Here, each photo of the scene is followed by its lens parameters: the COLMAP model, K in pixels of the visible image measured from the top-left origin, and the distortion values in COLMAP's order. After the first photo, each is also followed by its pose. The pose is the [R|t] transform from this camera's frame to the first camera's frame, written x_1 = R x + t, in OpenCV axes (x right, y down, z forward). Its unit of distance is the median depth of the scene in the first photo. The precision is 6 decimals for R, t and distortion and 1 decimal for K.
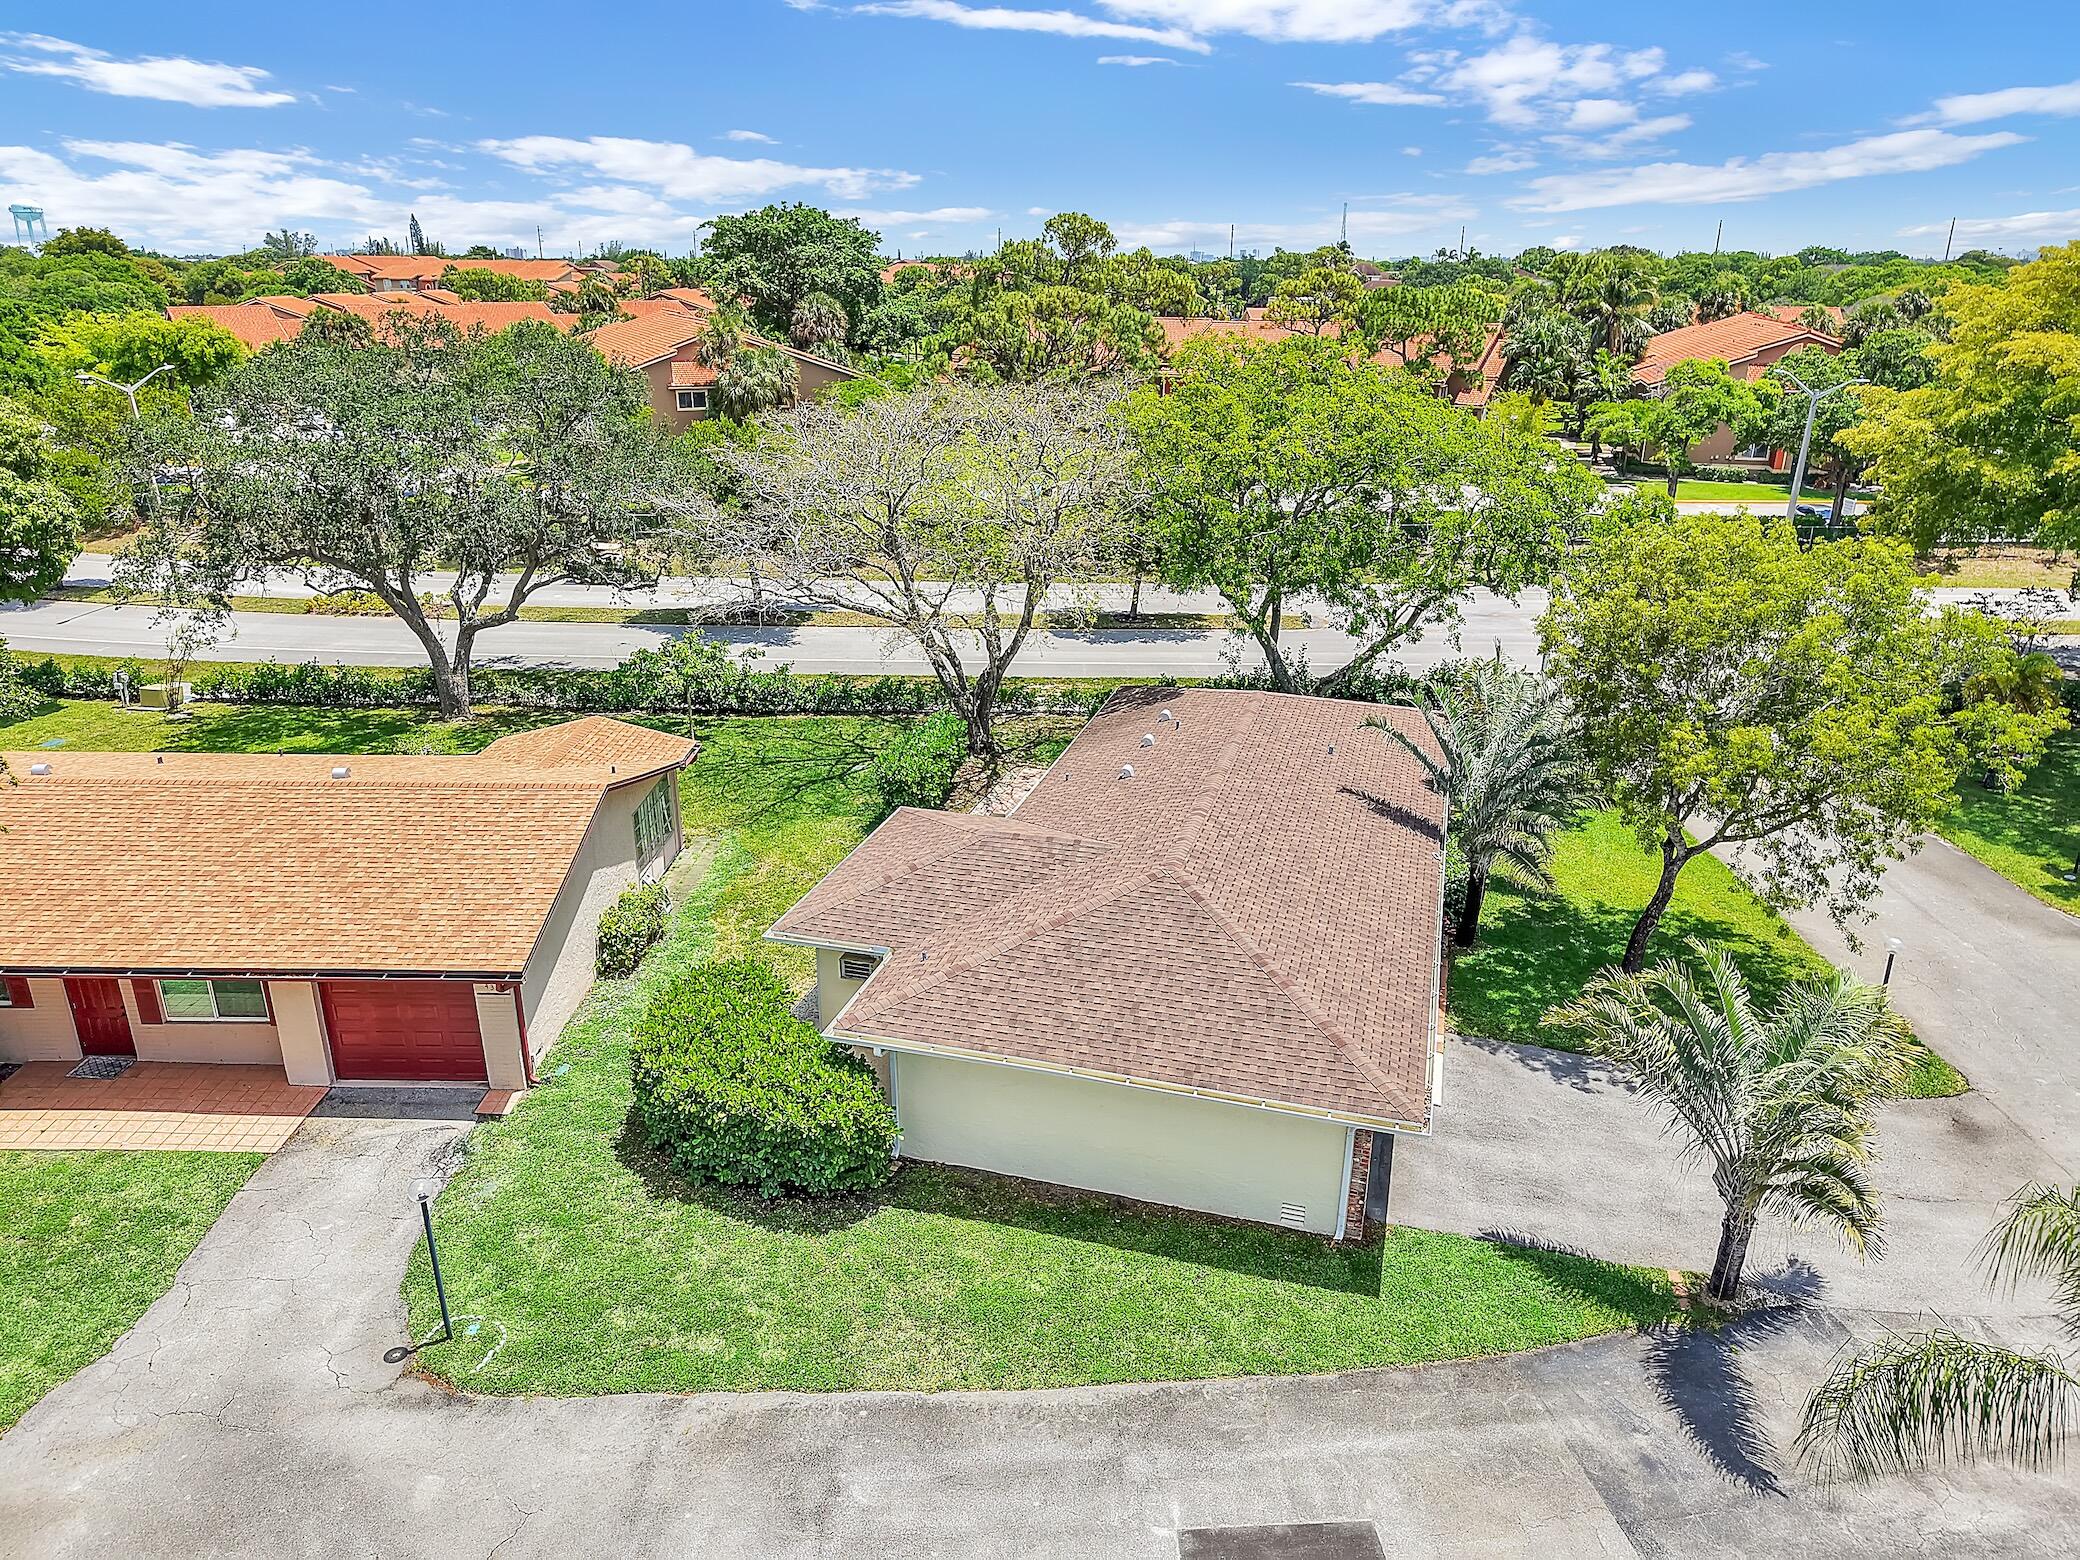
lens RADIAL K [[1404.1, 0, 1038.0], [0, 1404.1, 787.8], [0, 0, 1]] dist [0.019472, -0.026556]
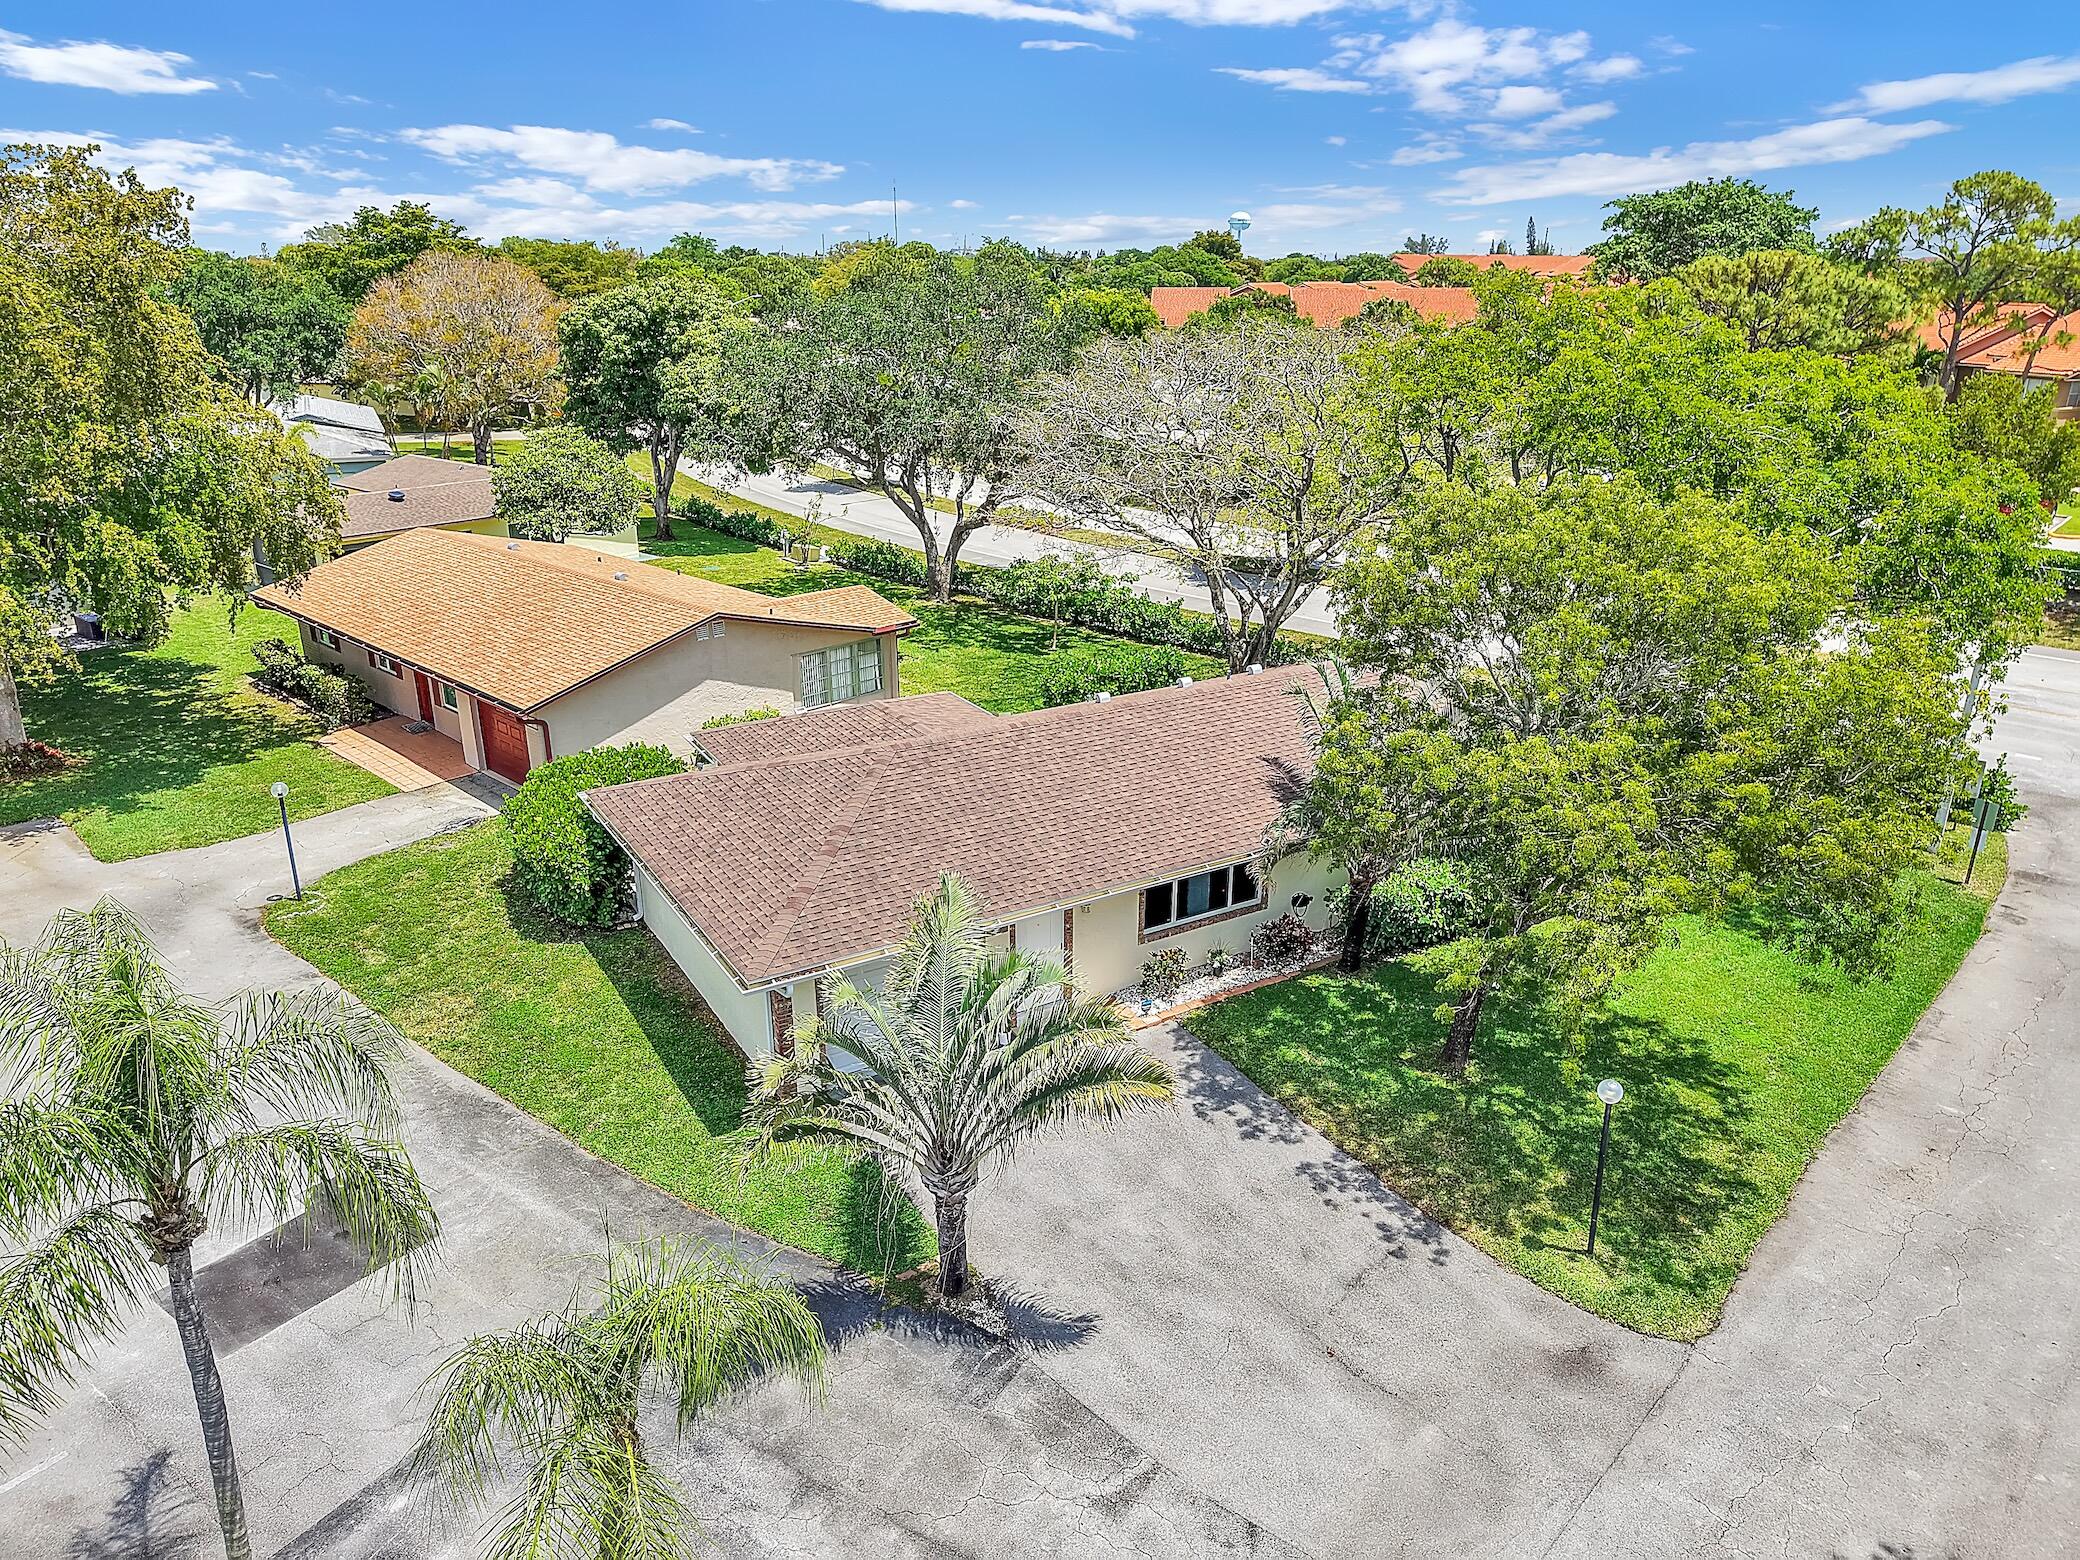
lens RADIAL K [[1404.1, 0, 1038.0], [0, 1404.1, 787.8], [0, 0, 1]] dist [0.019472, -0.026556]
pose [[0.733746, 0.234072, -0.637830, 0.890973], [-0.235752, 0.968168, 0.084097, -0.030882], [0.637211, 0.088664, 0.765572, 0.282414]]
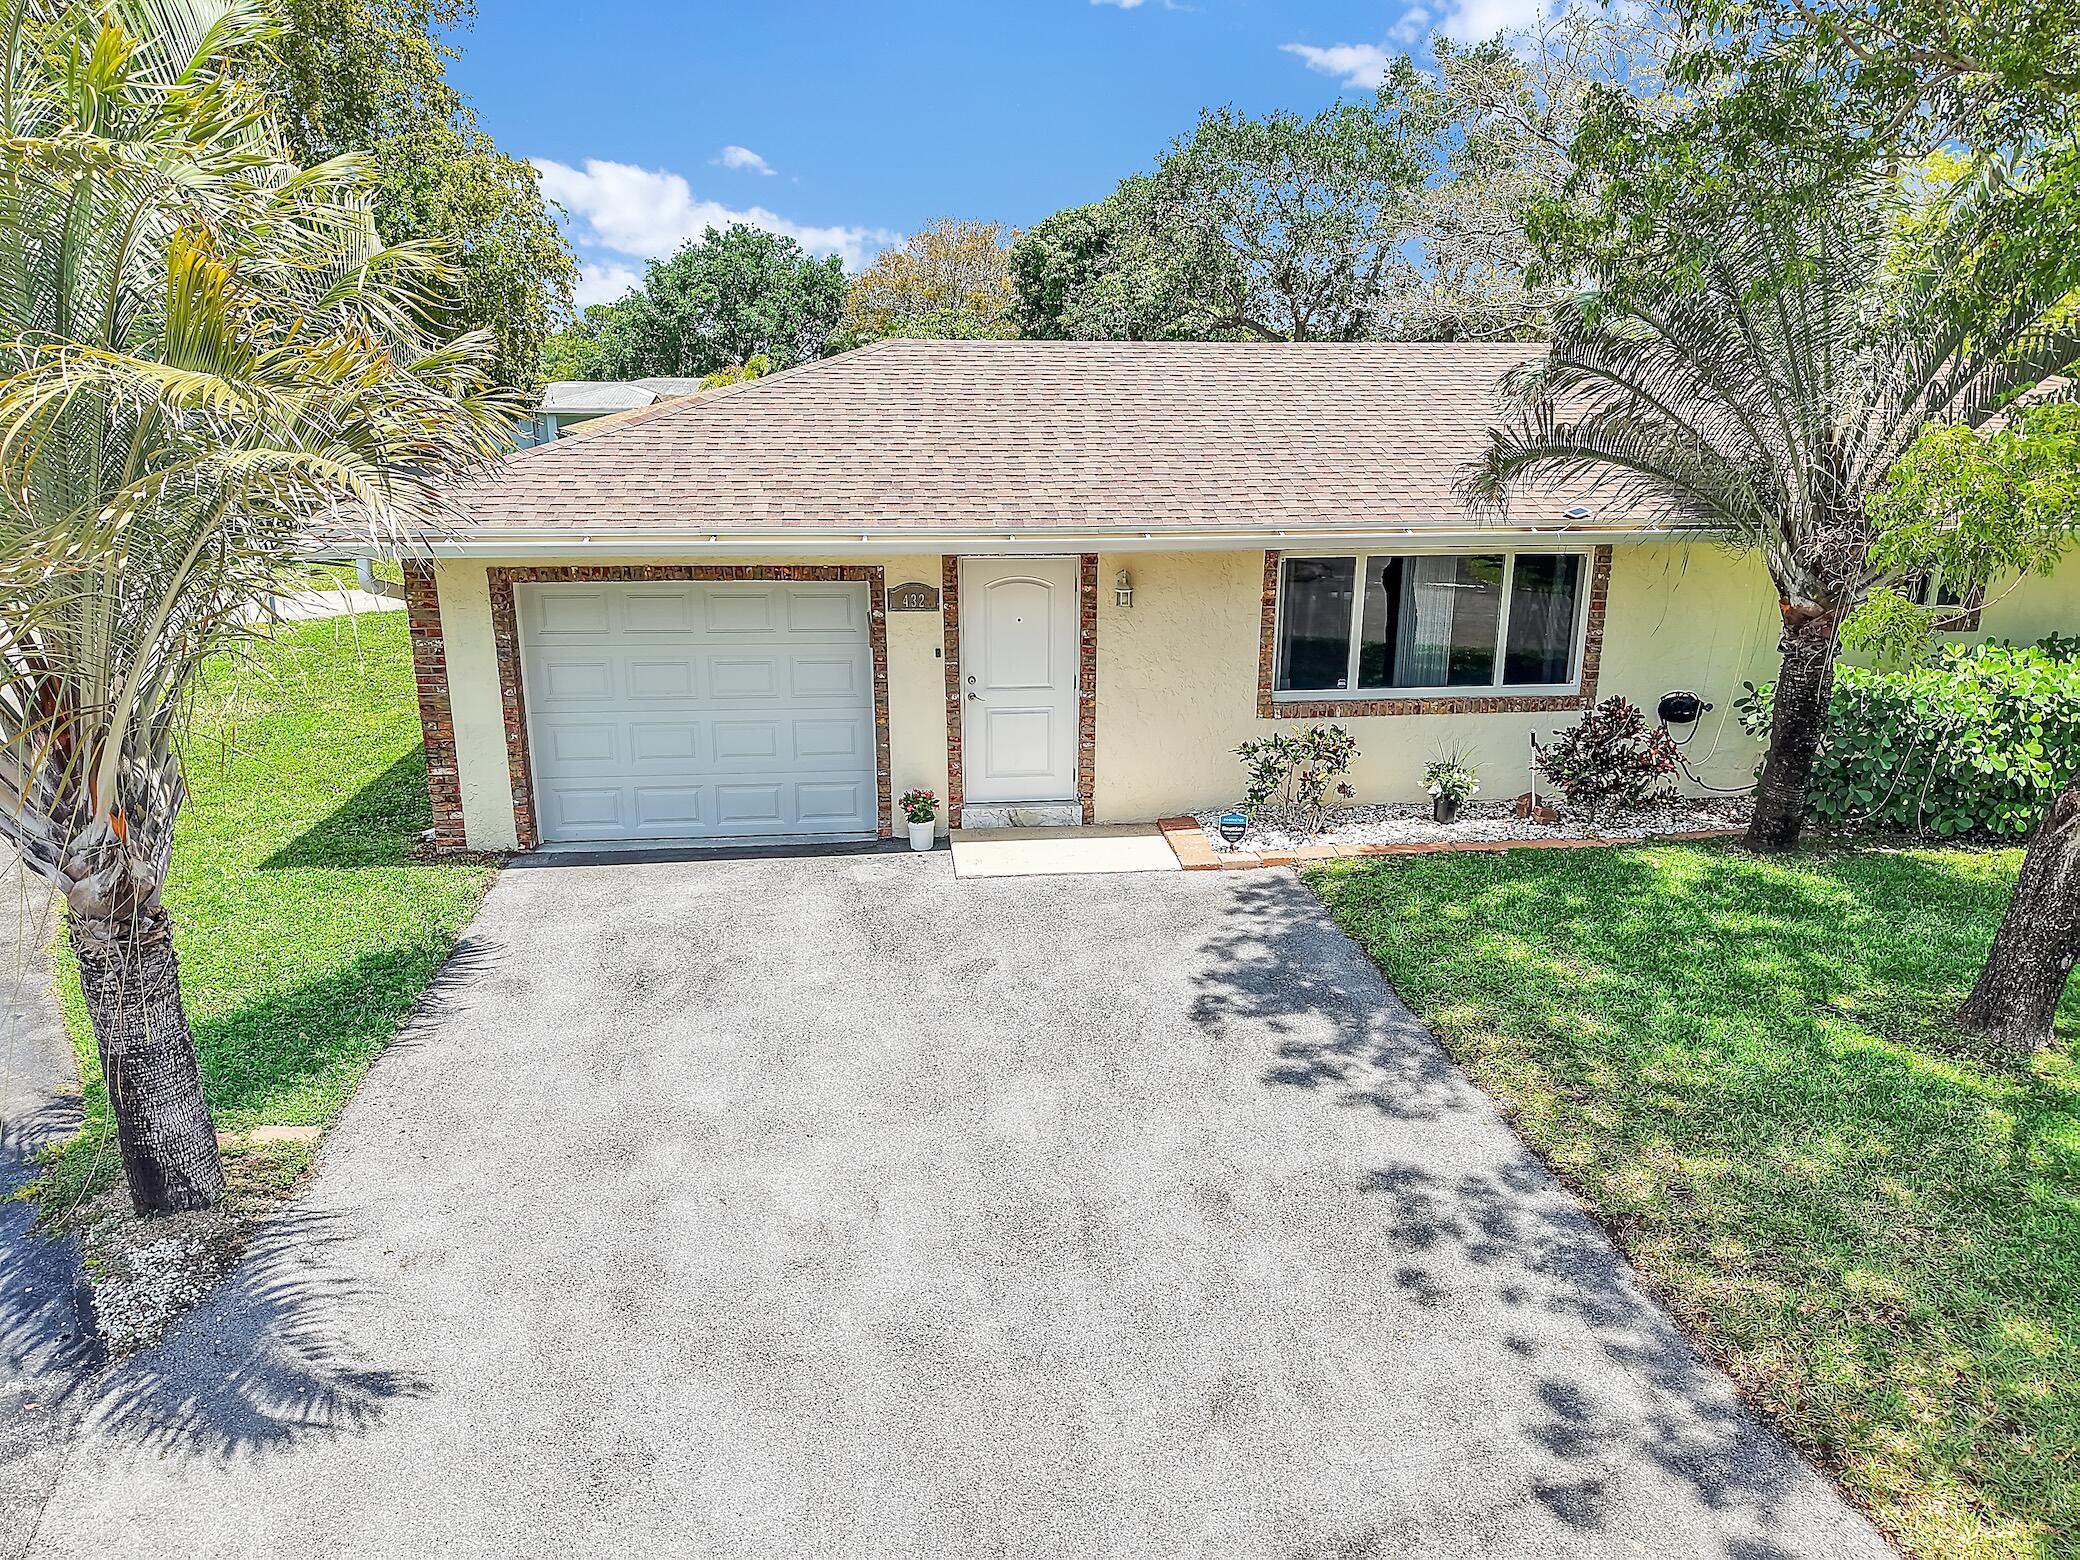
lens RADIAL K [[1404.1, 0, 1038.0], [0, 1404.1, 787.8], [0, 0, 1]] dist [0.019472, -0.026556]
pose [[0.382234, 0.228406, -0.895392, 0.718402], [-0.333604, 0.937731, 0.096794, 0.157961], [0.861746, 0.261708, 0.434630, 0.881531]]
